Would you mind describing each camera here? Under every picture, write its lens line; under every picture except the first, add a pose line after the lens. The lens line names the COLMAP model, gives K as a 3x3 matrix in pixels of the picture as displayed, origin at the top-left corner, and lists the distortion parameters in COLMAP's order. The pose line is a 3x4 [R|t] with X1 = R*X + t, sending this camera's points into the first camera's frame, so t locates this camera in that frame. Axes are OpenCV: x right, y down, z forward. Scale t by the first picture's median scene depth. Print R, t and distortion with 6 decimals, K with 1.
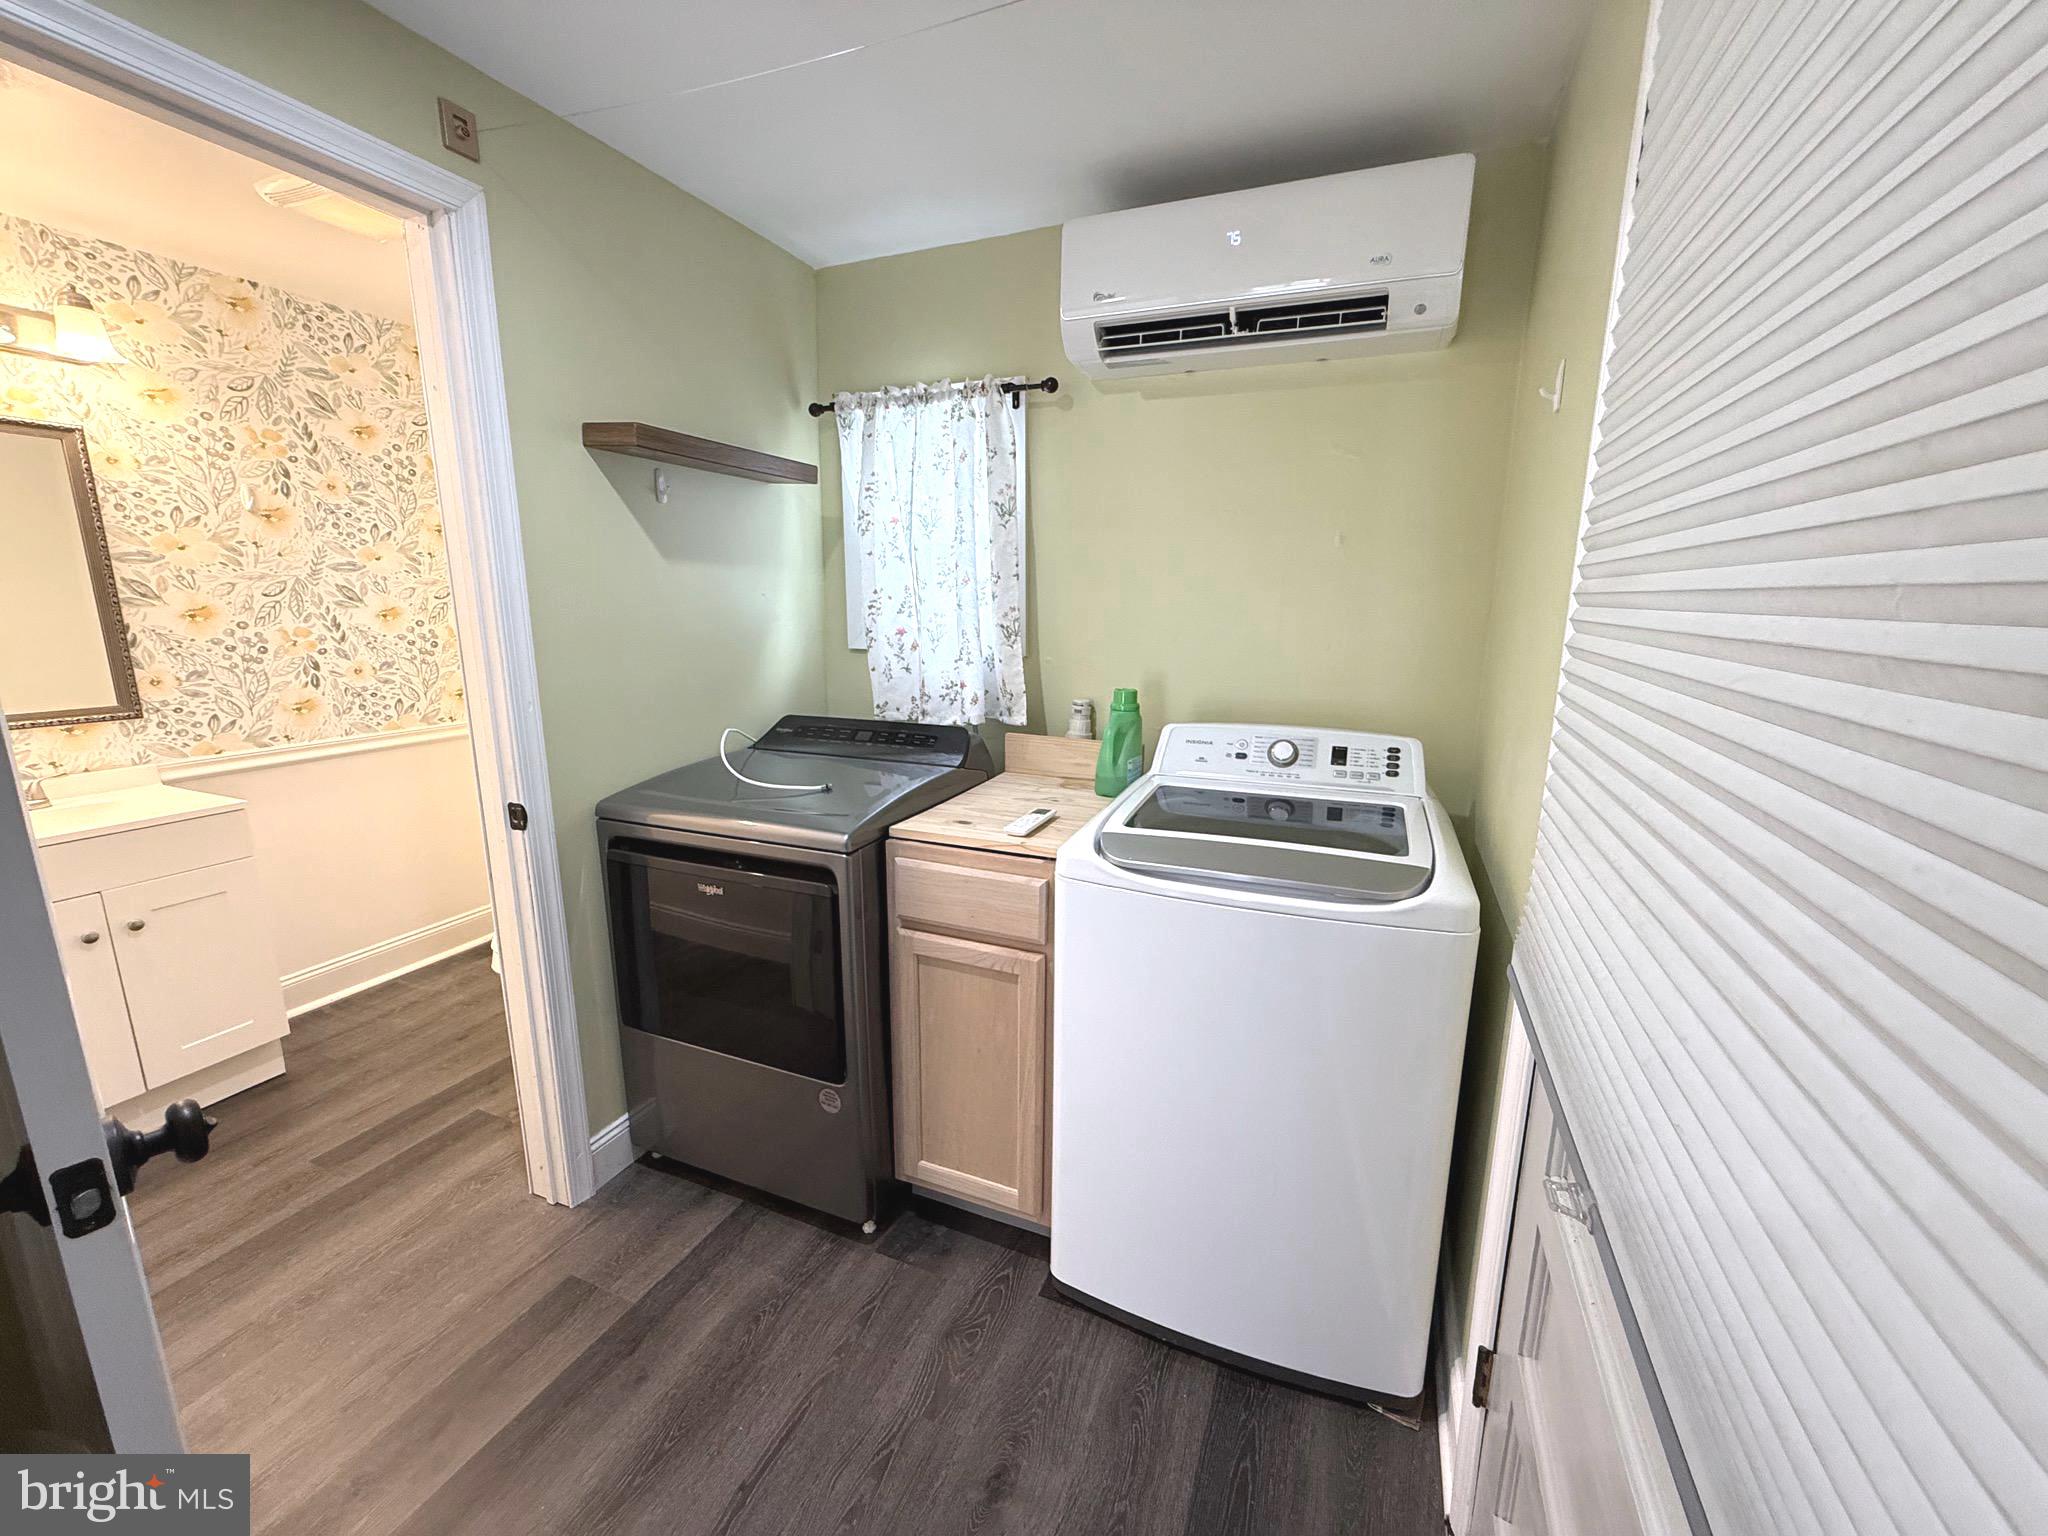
lens RADIAL K [[817.5, 0, 1020.5], [0, 817.5, 766.5], [0, 0, 1]] dist [-0.000440, 0.000507]
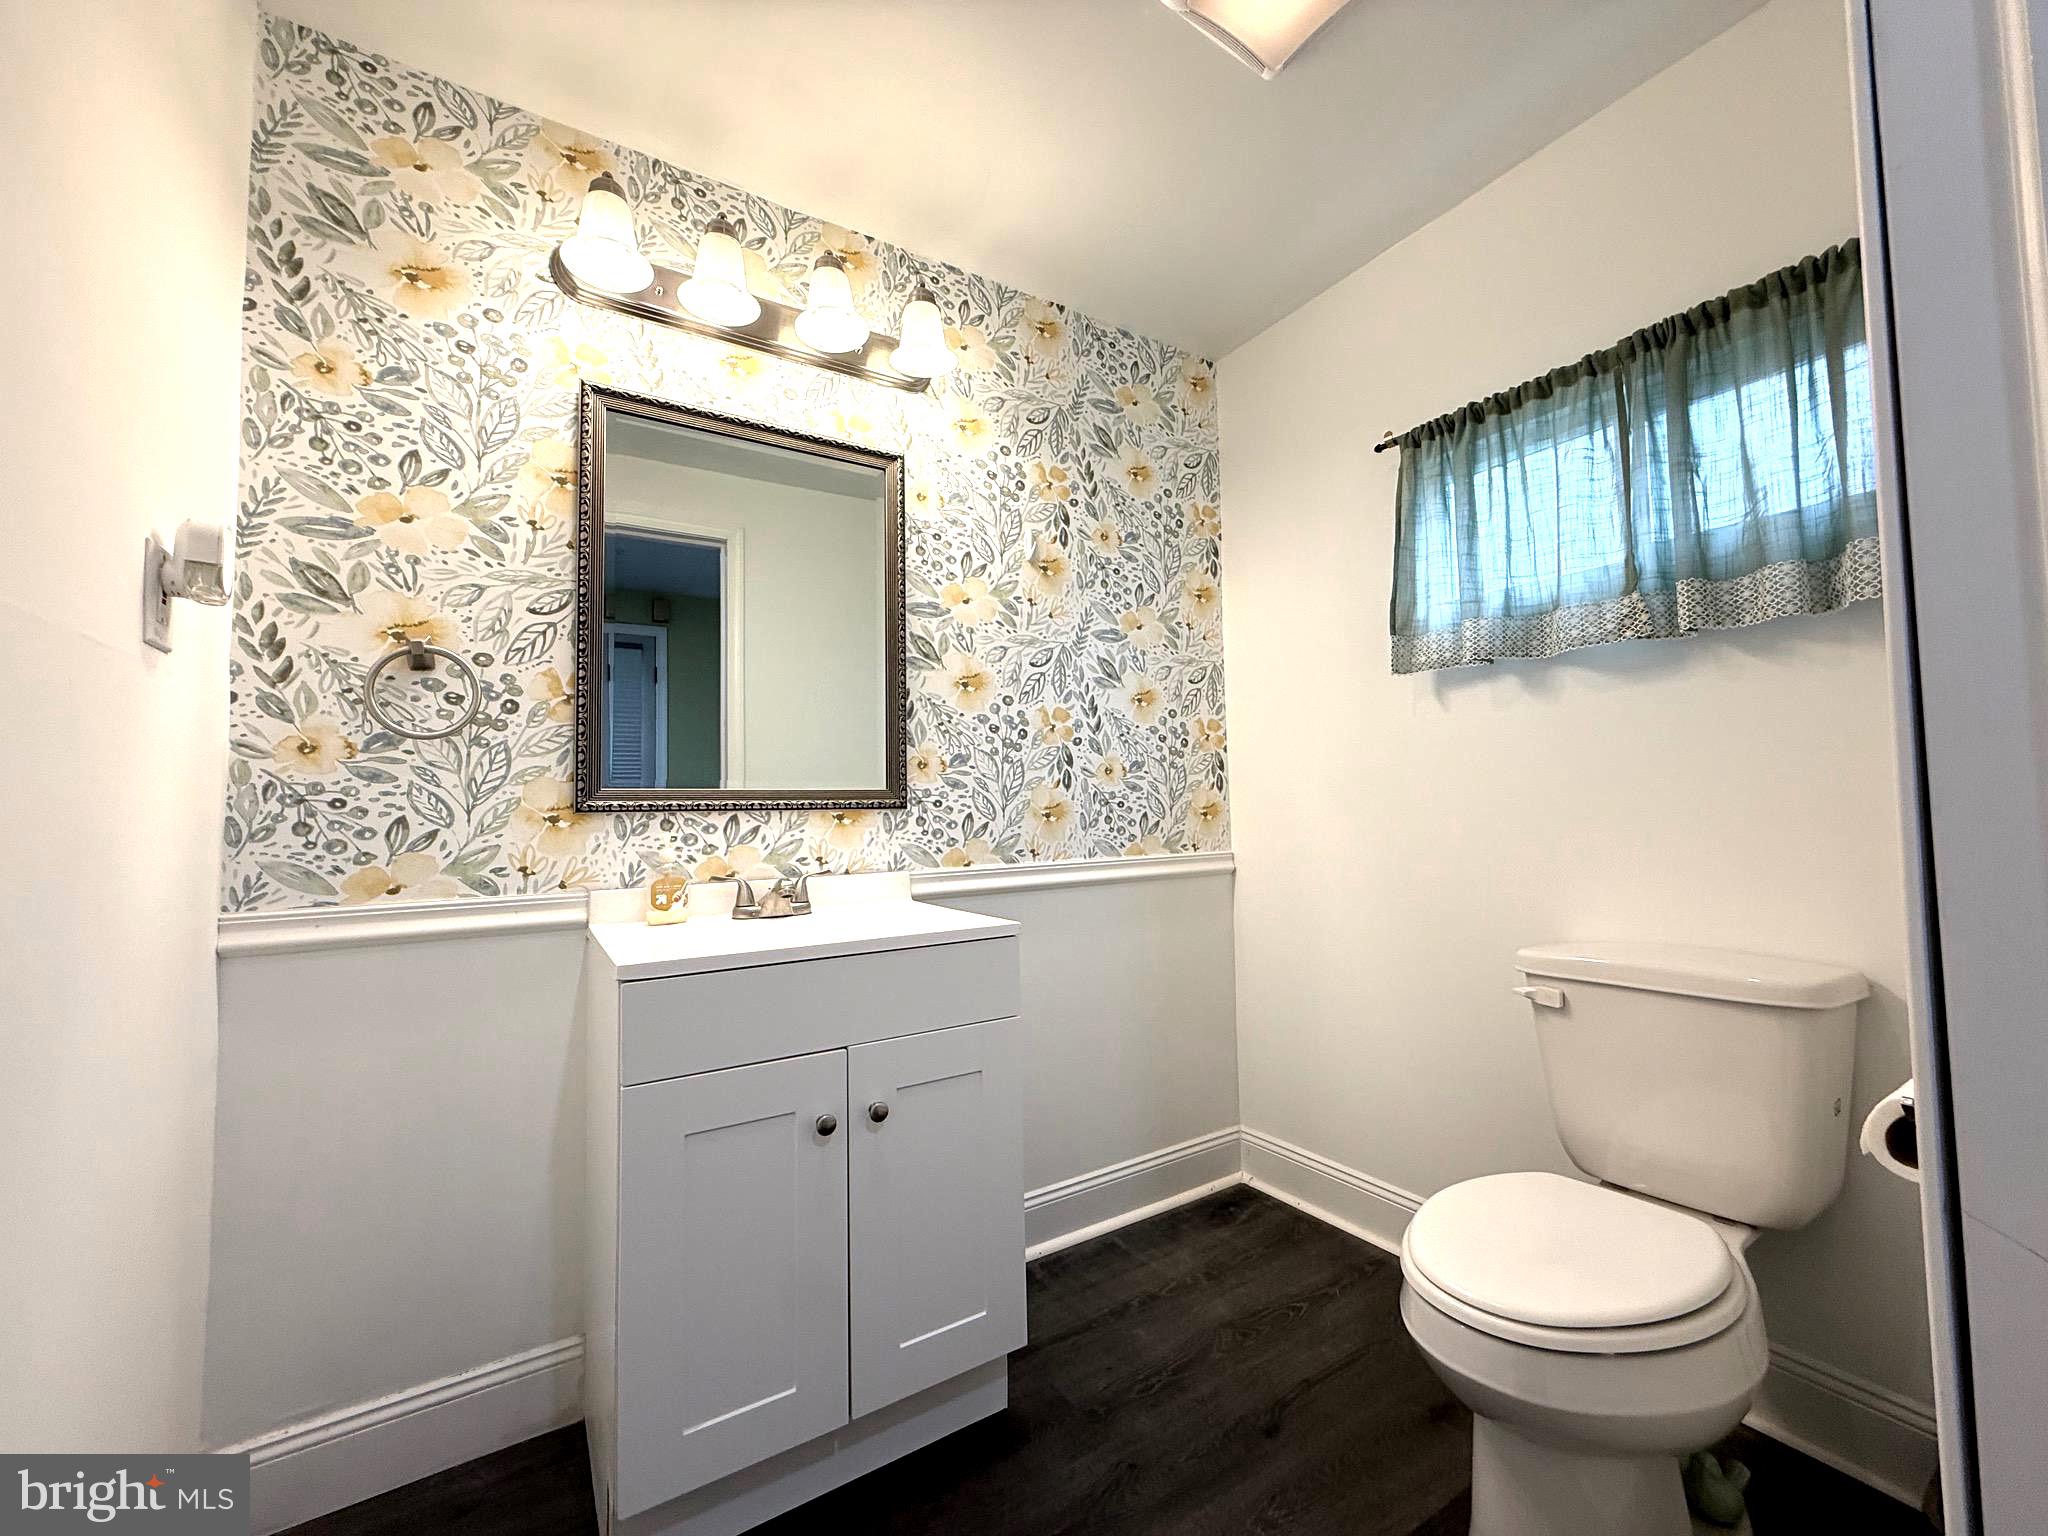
lens RADIAL K [[817.5, 0, 1020.5], [0, 817.5, 766.5], [0, 0, 1]] dist [-0.000440, 0.000507]
pose [[0.817996, -0.051328, -0.572930, -0.505070], [-0.093123, 0.971056, -0.219951, 0.054588], [0.567637, 0.233272, 0.789540, 0.415117]]
